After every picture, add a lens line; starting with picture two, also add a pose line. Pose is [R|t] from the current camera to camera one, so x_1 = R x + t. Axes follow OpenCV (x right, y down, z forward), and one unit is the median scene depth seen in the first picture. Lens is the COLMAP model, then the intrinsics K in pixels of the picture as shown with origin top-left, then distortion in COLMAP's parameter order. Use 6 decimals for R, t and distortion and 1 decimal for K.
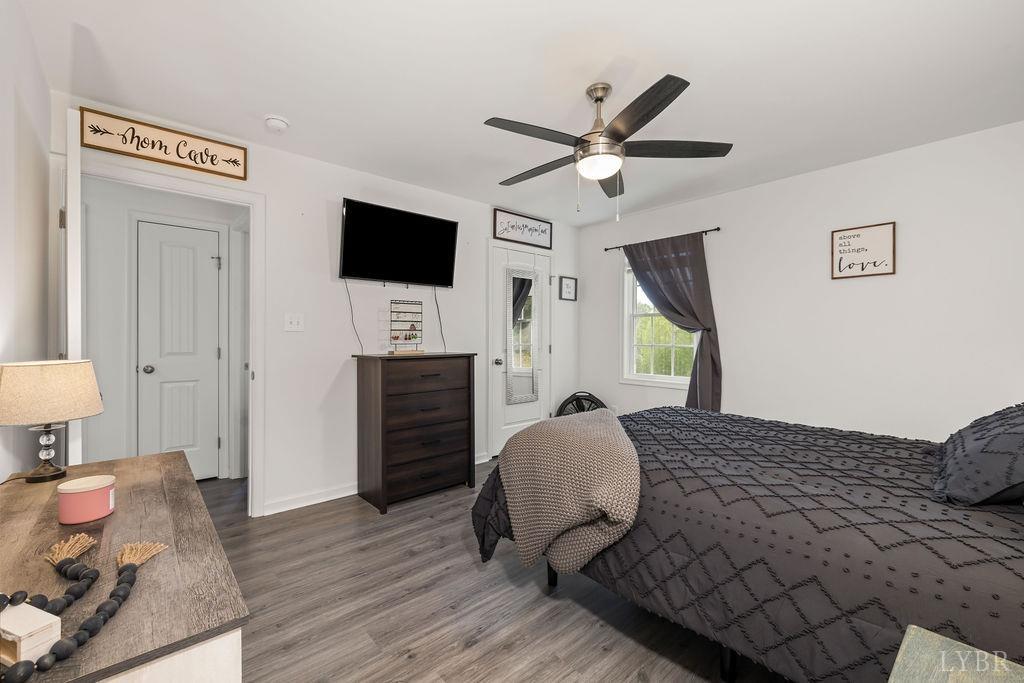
lens RADIAL K [[432.7, 0, 510.5], [0, 432.7, 340.6], [0, 0, 1]] dist [0.004422, 0.000171]
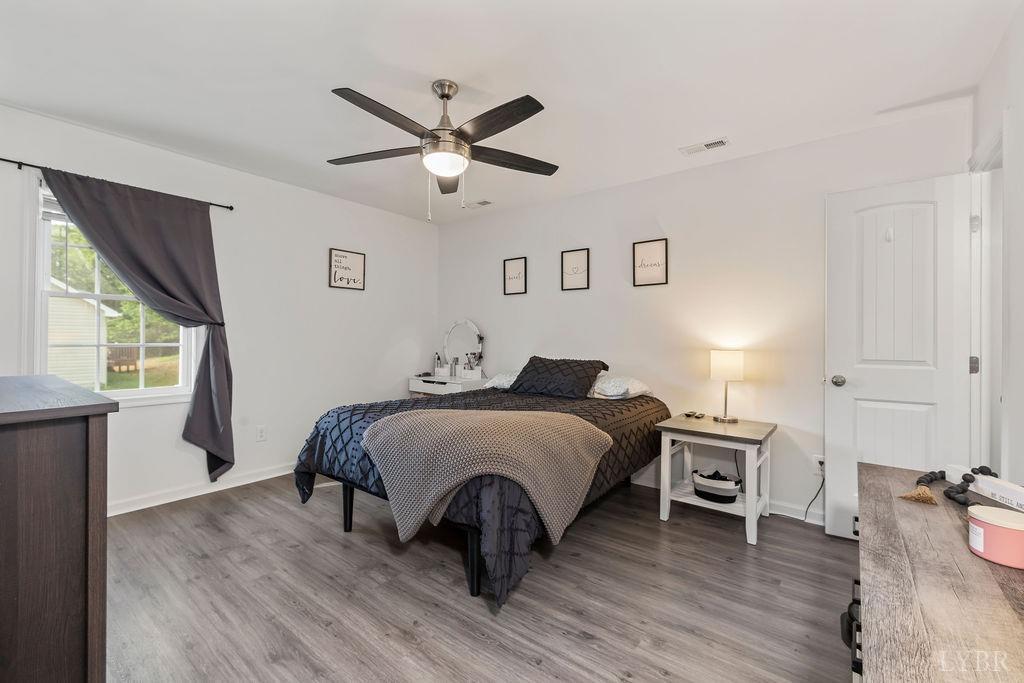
lens RADIAL K [[432.7, 0, 512.8], [0, 432.7, 336.4], [0, 0, 1]] dist [0.004422, 0.000171]
pose [[-0.187699, -0.001803, 0.982225, -0.597603], [-0.001309, 0.999998, 0.001585, -0.004499], [-0.982226, -0.000988, -0.187701, 0.769250]]
